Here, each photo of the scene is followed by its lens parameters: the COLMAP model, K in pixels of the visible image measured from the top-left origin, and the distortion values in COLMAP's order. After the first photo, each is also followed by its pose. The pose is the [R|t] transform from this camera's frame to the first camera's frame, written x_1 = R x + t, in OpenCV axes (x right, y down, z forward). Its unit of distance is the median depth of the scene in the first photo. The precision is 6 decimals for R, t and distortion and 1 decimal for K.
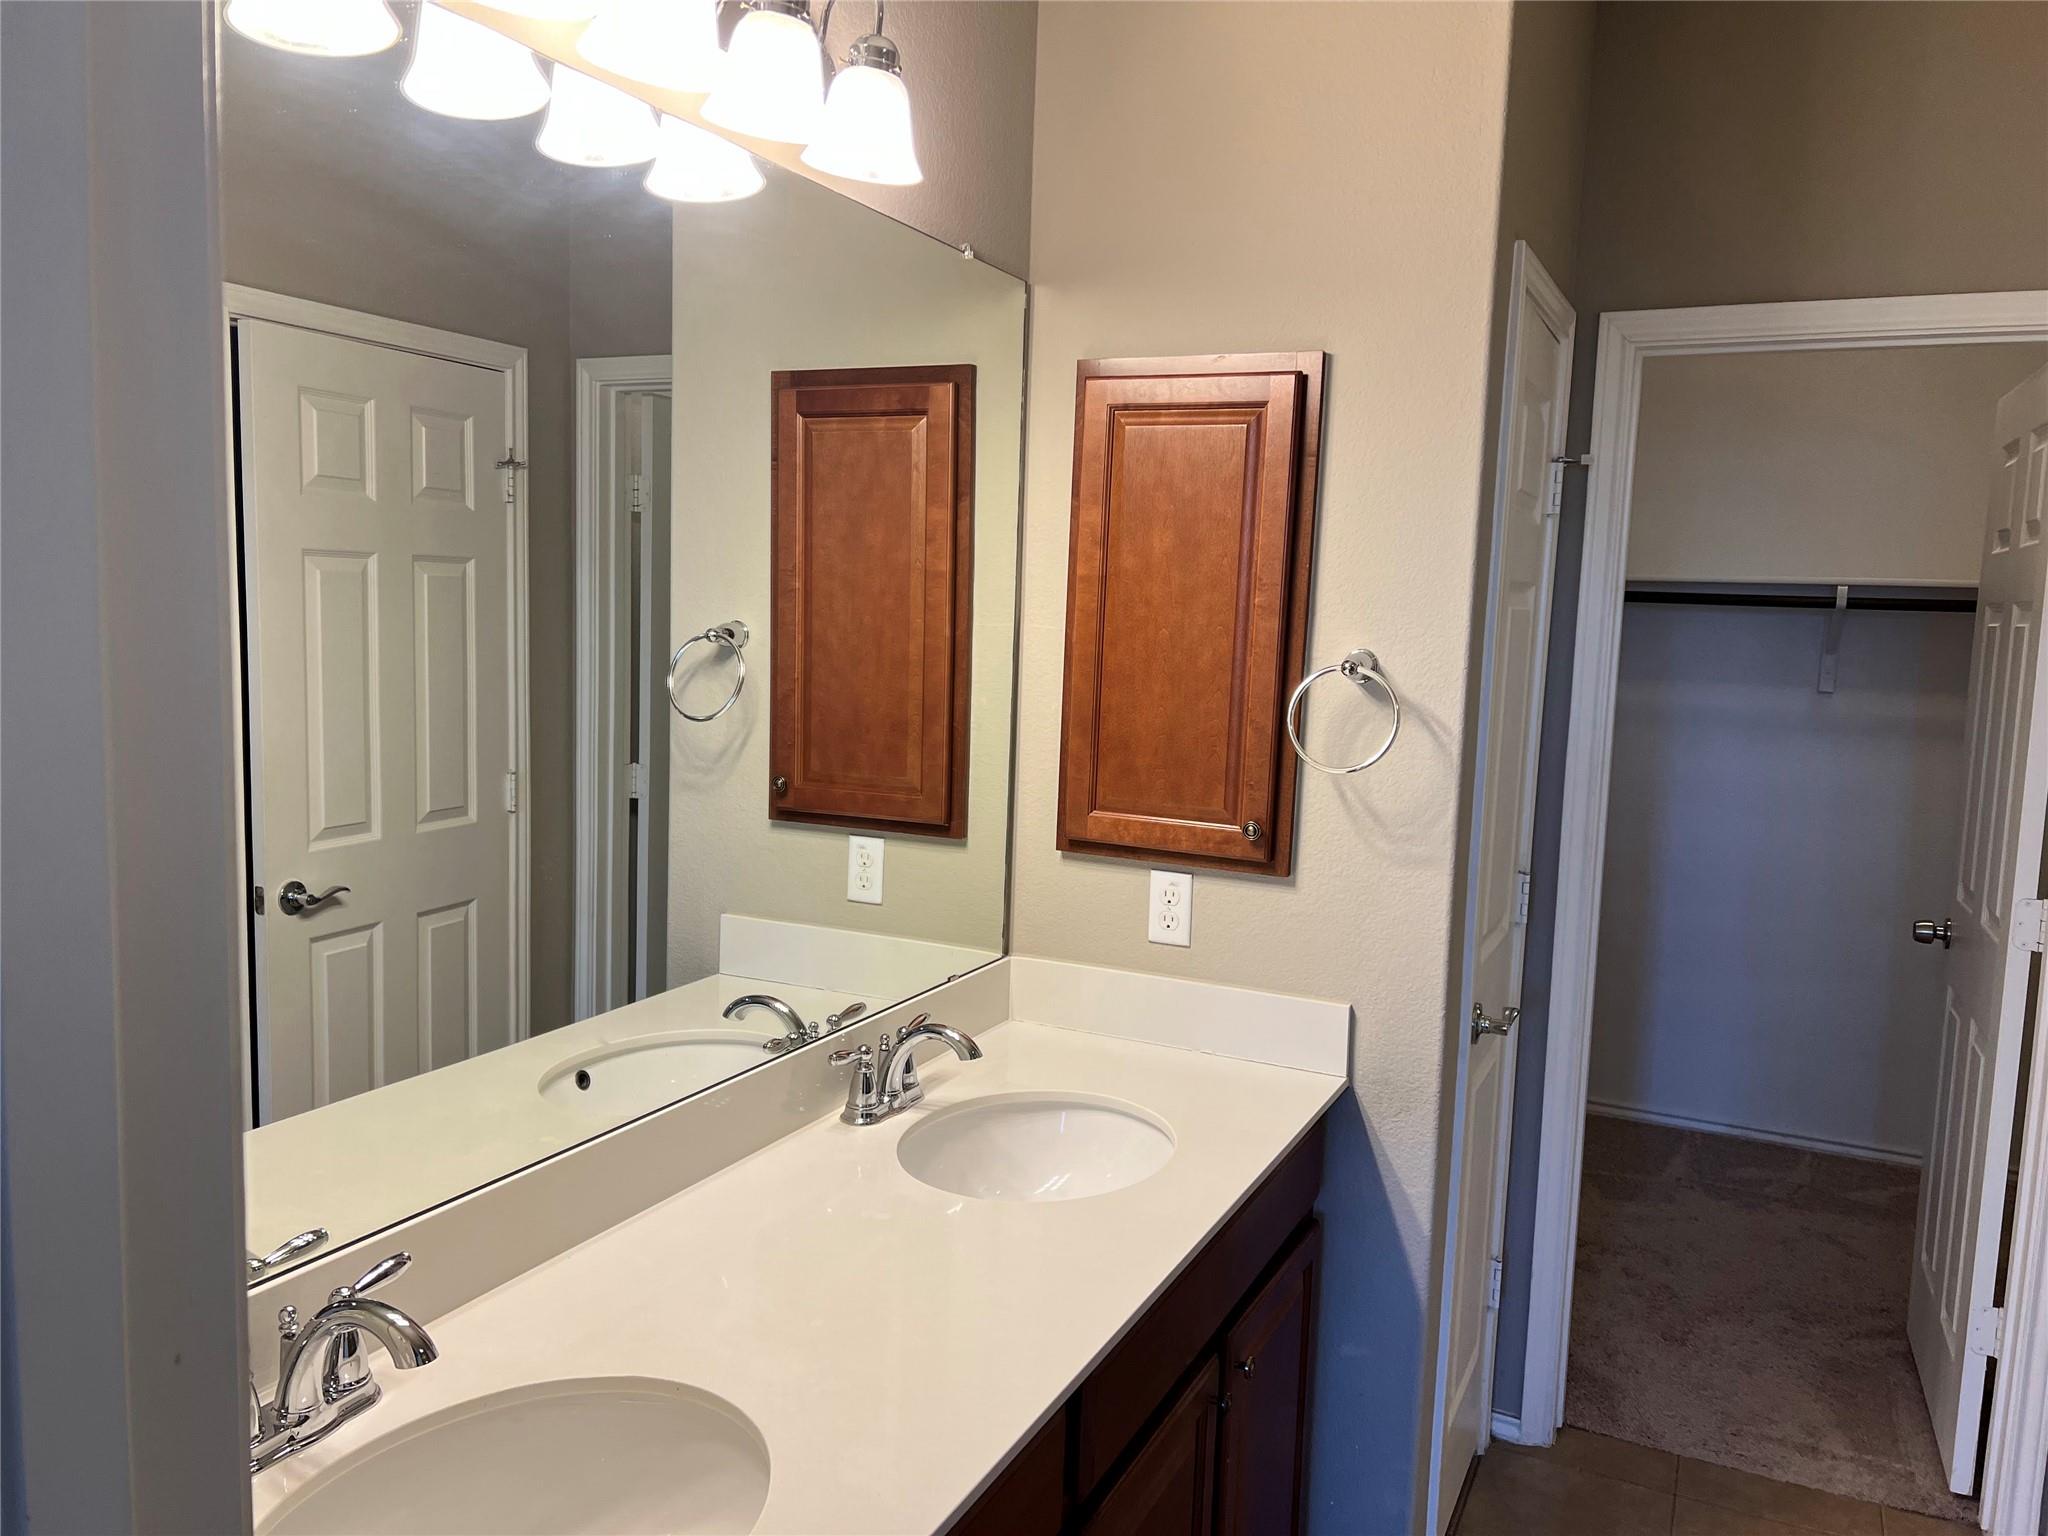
lens RADIAL K [[1542.9, 0, 1016.2], [0, 1542.9, 766.1], [0, 0, 1]] dist [0.062563, -0.066370]
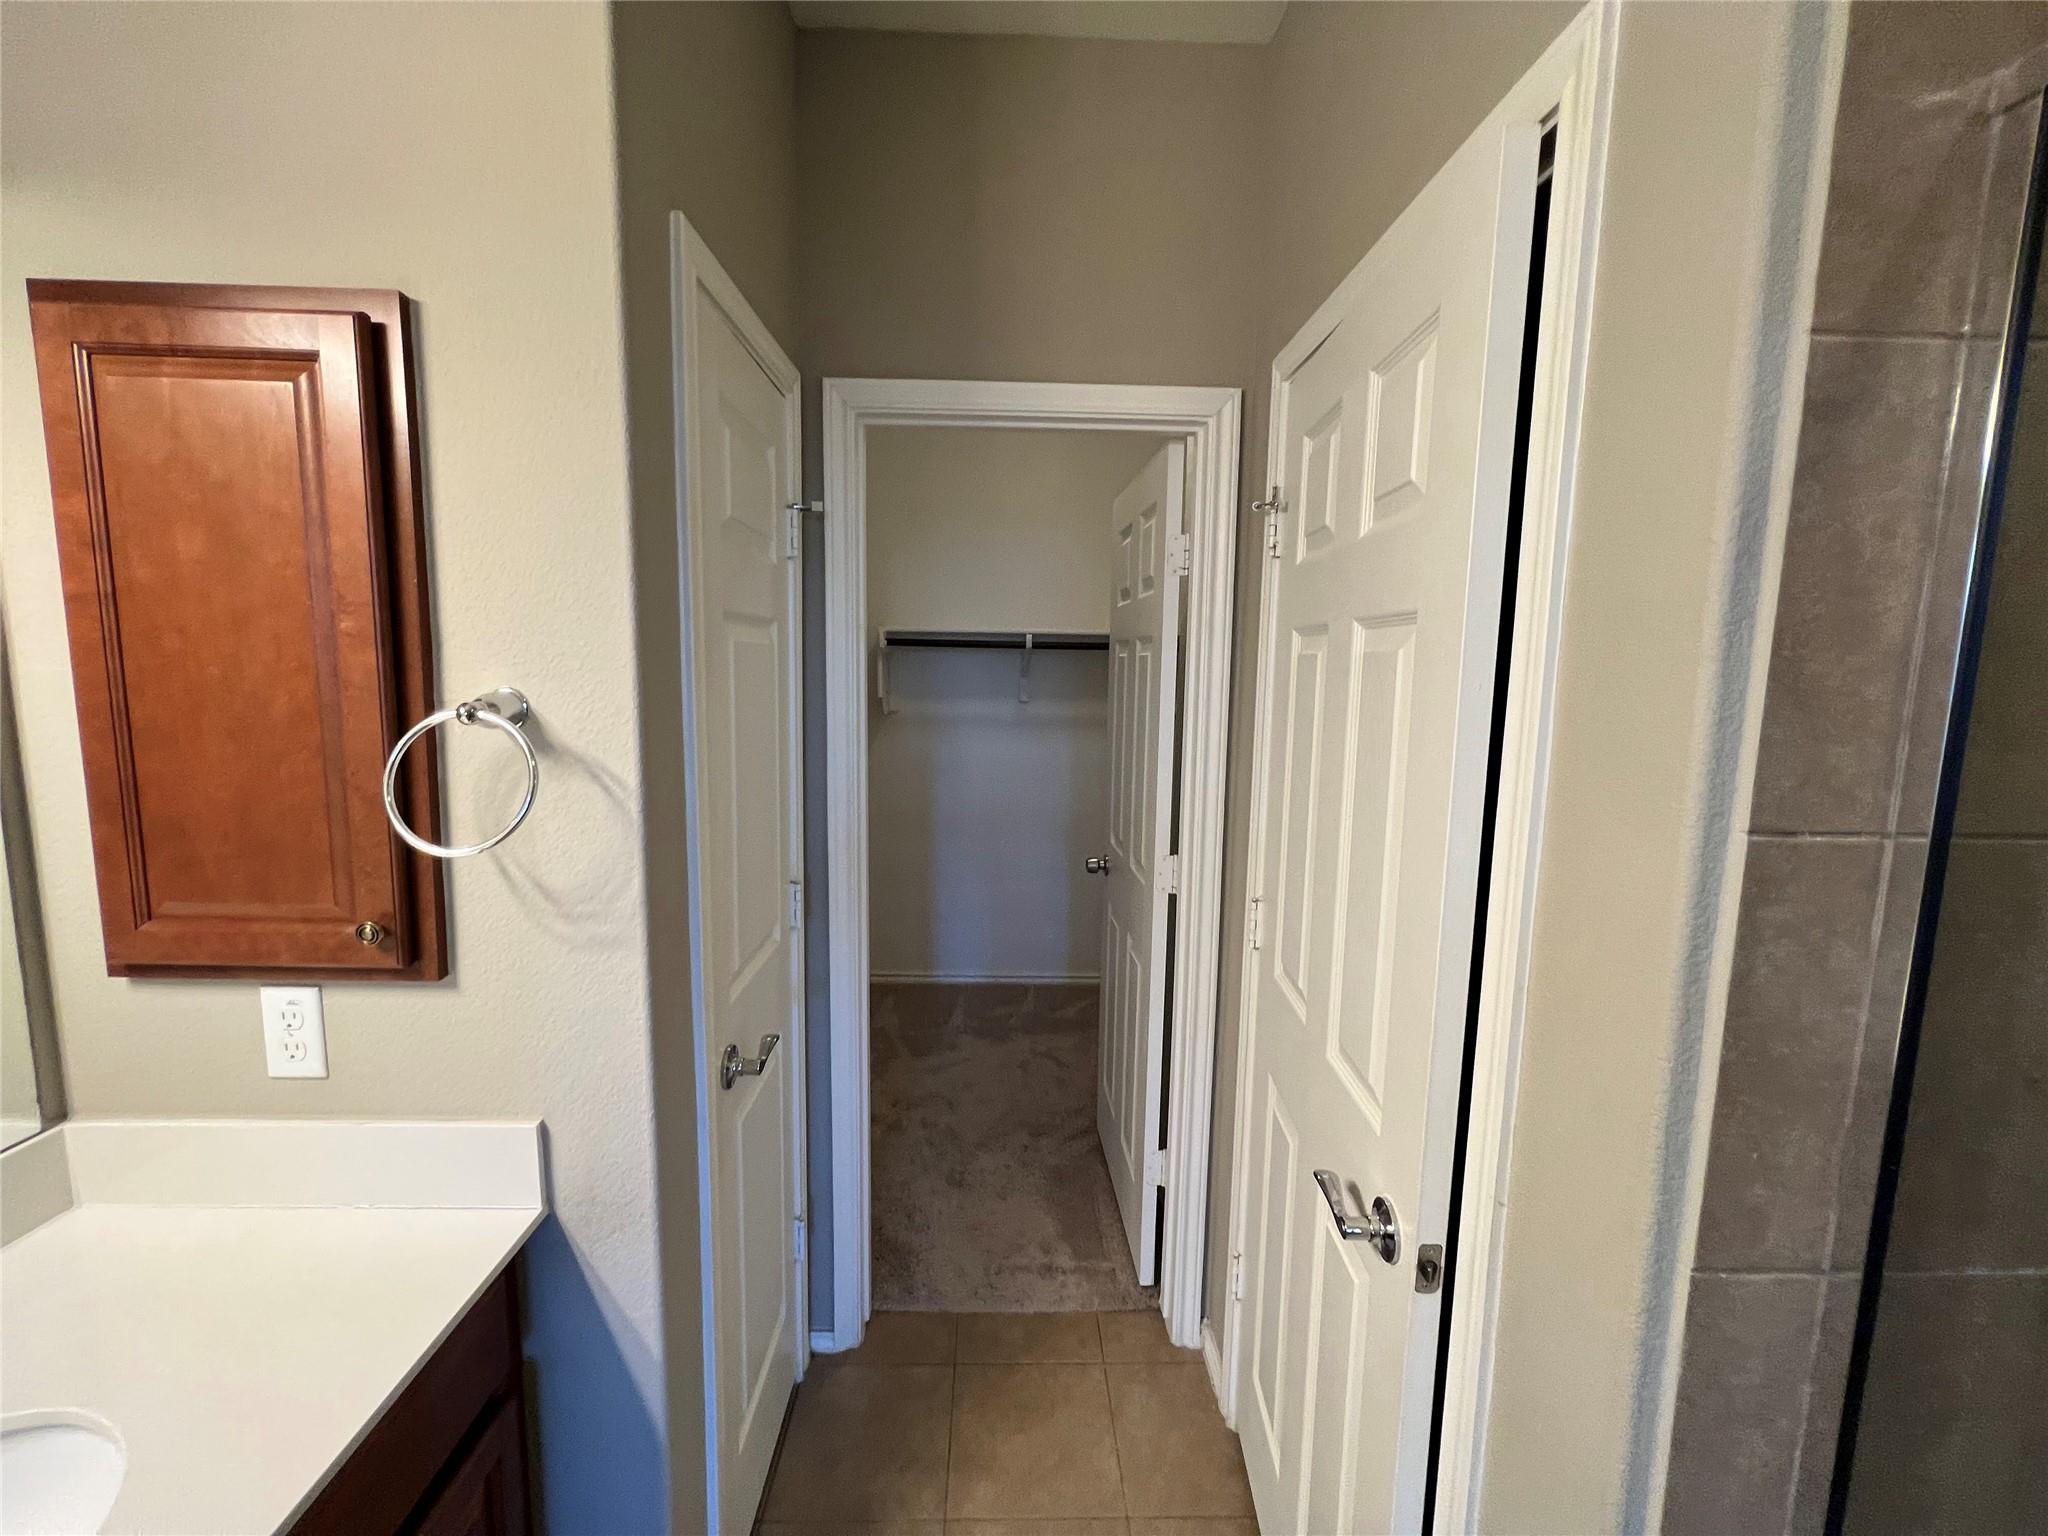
lens RADIAL K [[822.3, 0, 1023.7], [0, 822.3, 759.9], [0, 0, 1]] dist [-0.002010, 0.001237]
pose [[0.887535, -0.072691, 0.454970, 0.215093], [0.063367, 0.997350, 0.035735, -0.030215], [-0.456362, -0.002886, 0.889790, 0.411938]]
